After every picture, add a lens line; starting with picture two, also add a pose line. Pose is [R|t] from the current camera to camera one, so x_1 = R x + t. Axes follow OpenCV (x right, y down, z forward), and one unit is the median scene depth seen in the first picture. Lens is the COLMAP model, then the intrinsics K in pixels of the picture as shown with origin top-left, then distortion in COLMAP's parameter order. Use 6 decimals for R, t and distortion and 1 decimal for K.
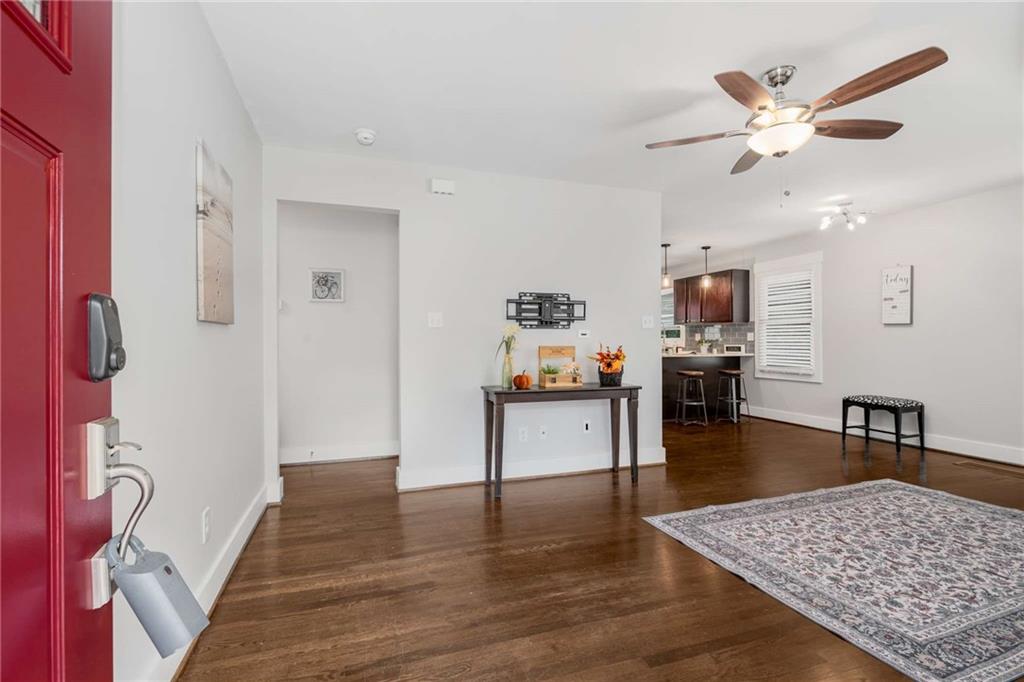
lens RADIAL K [[472.8, 0, 510.0], [0, 472.8, 343.5], [0, 0, 1]] dist [-0.004418, -0.003305]
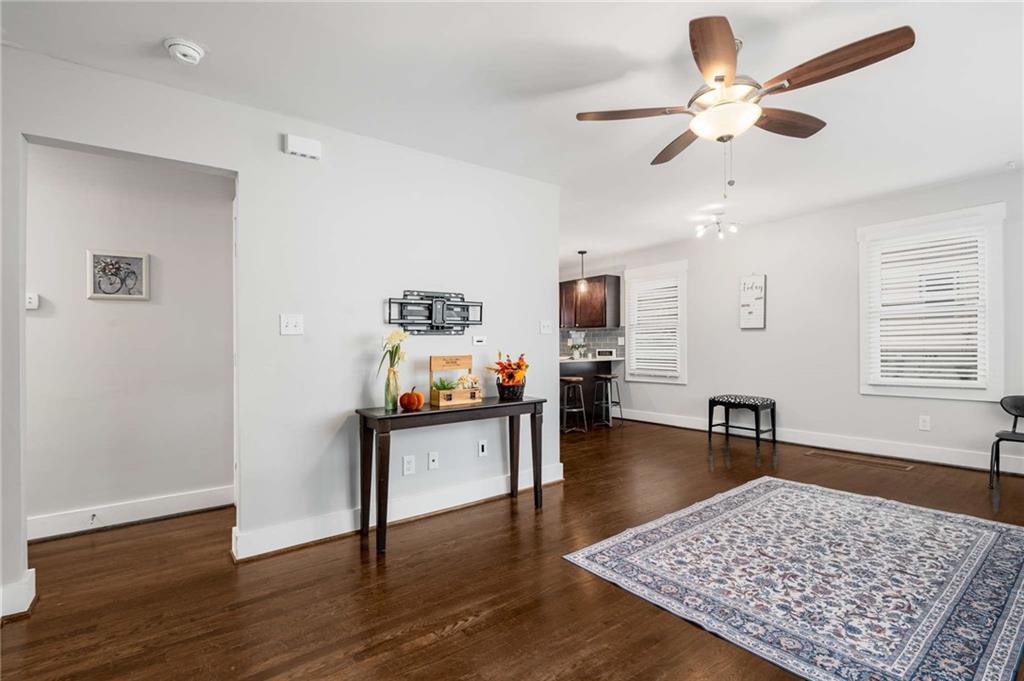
lens RADIAL K [[472.8, 0, 515.0], [0, 472.8, 337.4], [0, 0, 1]] dist [-0.004418, -0.003305]
pose [[0.949525, -0.008212, 0.313585, -0.056674], [0.015915, 0.999631, -0.022011, -0.007061], [-0.313289, 0.025891, 0.949305, 0.181339]]
